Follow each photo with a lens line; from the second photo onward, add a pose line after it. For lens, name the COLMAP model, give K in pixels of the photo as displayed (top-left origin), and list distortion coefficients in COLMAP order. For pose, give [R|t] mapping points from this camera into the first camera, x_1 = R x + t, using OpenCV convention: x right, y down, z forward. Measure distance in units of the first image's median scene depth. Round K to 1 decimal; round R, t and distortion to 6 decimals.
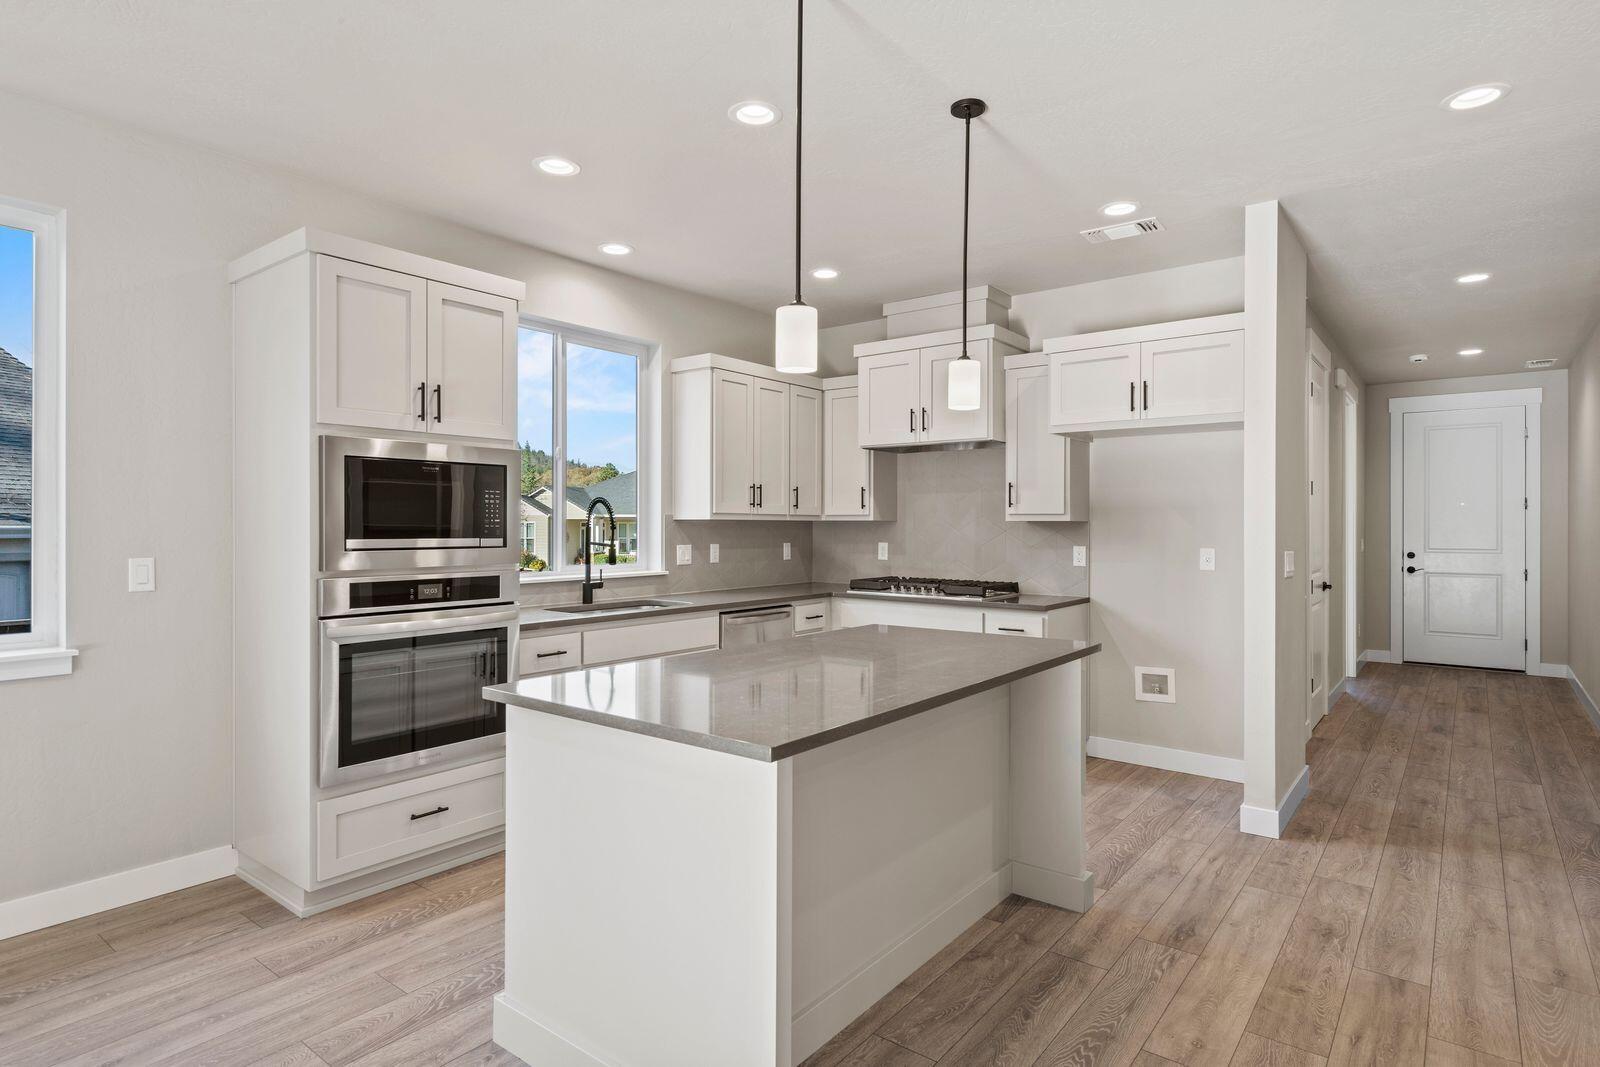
lens RADIAL K [[861.6, 0, 802.2], [0, 861.6, 528.5], [0, 0, 1]] dist [0.002643, 0.000263]
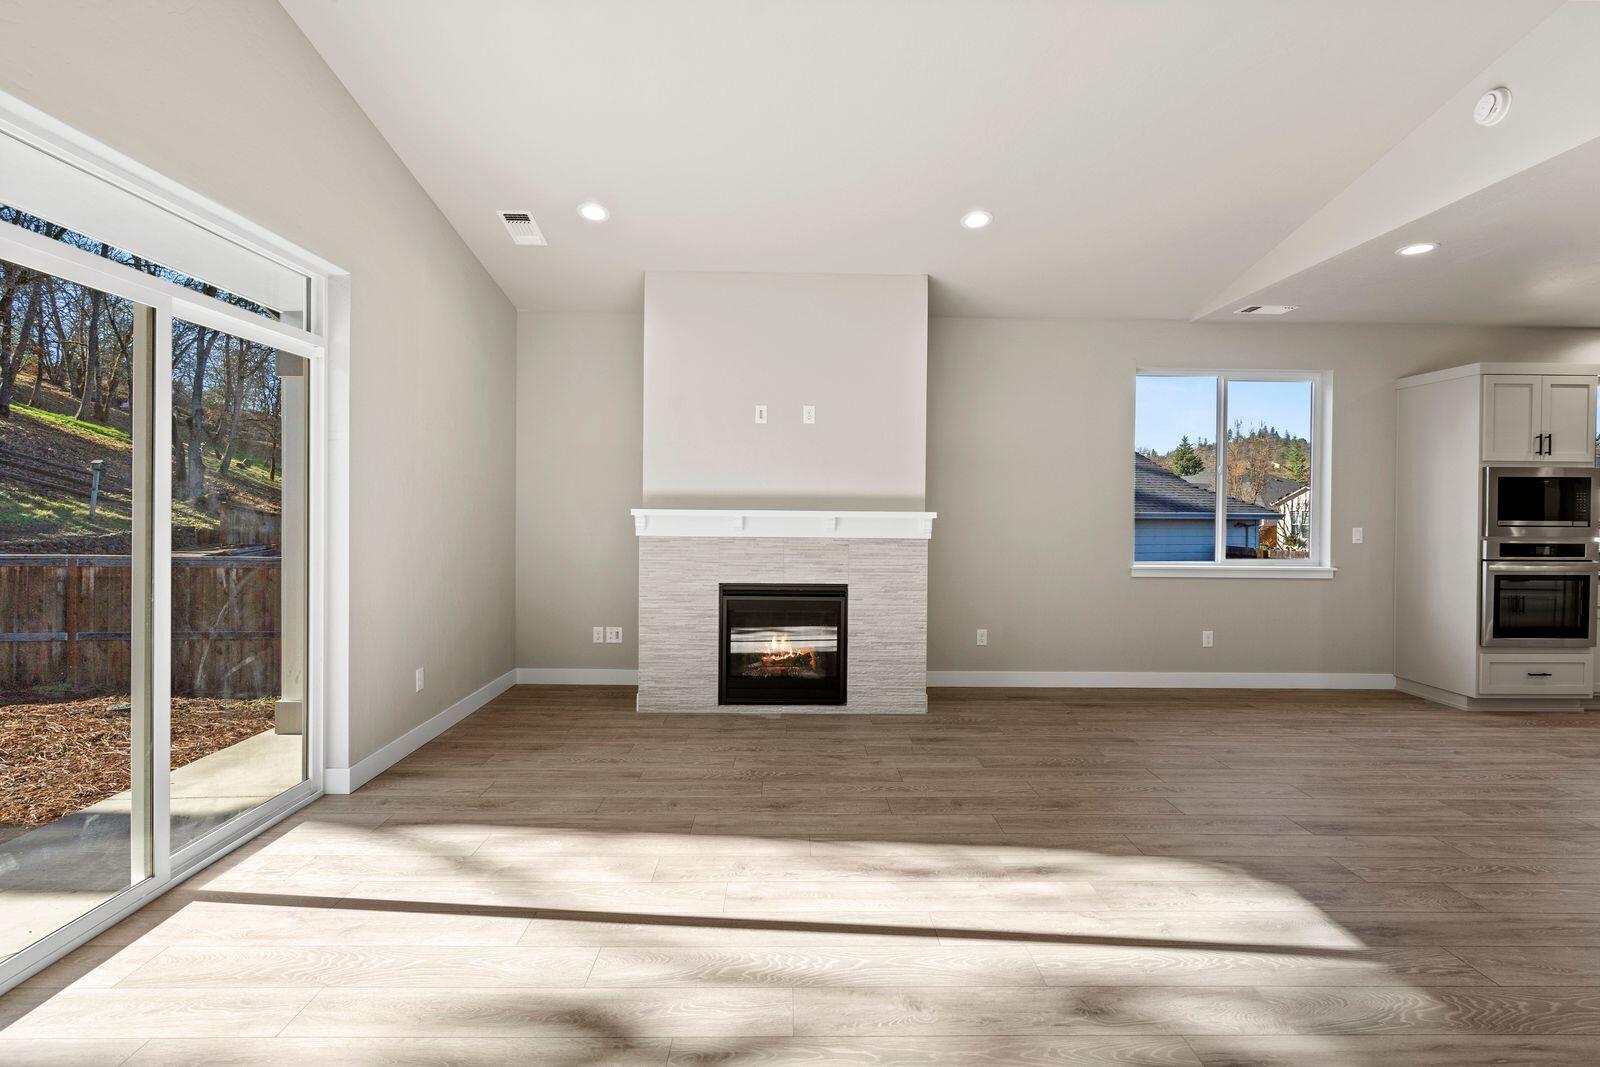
lens RADIAL K [[733.4, 0, 796.1], [0, 733.4, 518.9], [0, 0, 1]] dist [-0.010994, 0.002844]
pose [[0.623891, 0.013177, -0.781400, -0.220236], [-0.007954, 0.999913, 0.010510, 0.003914], [0.781471, -0.000342, 0.623942, -1.142267]]
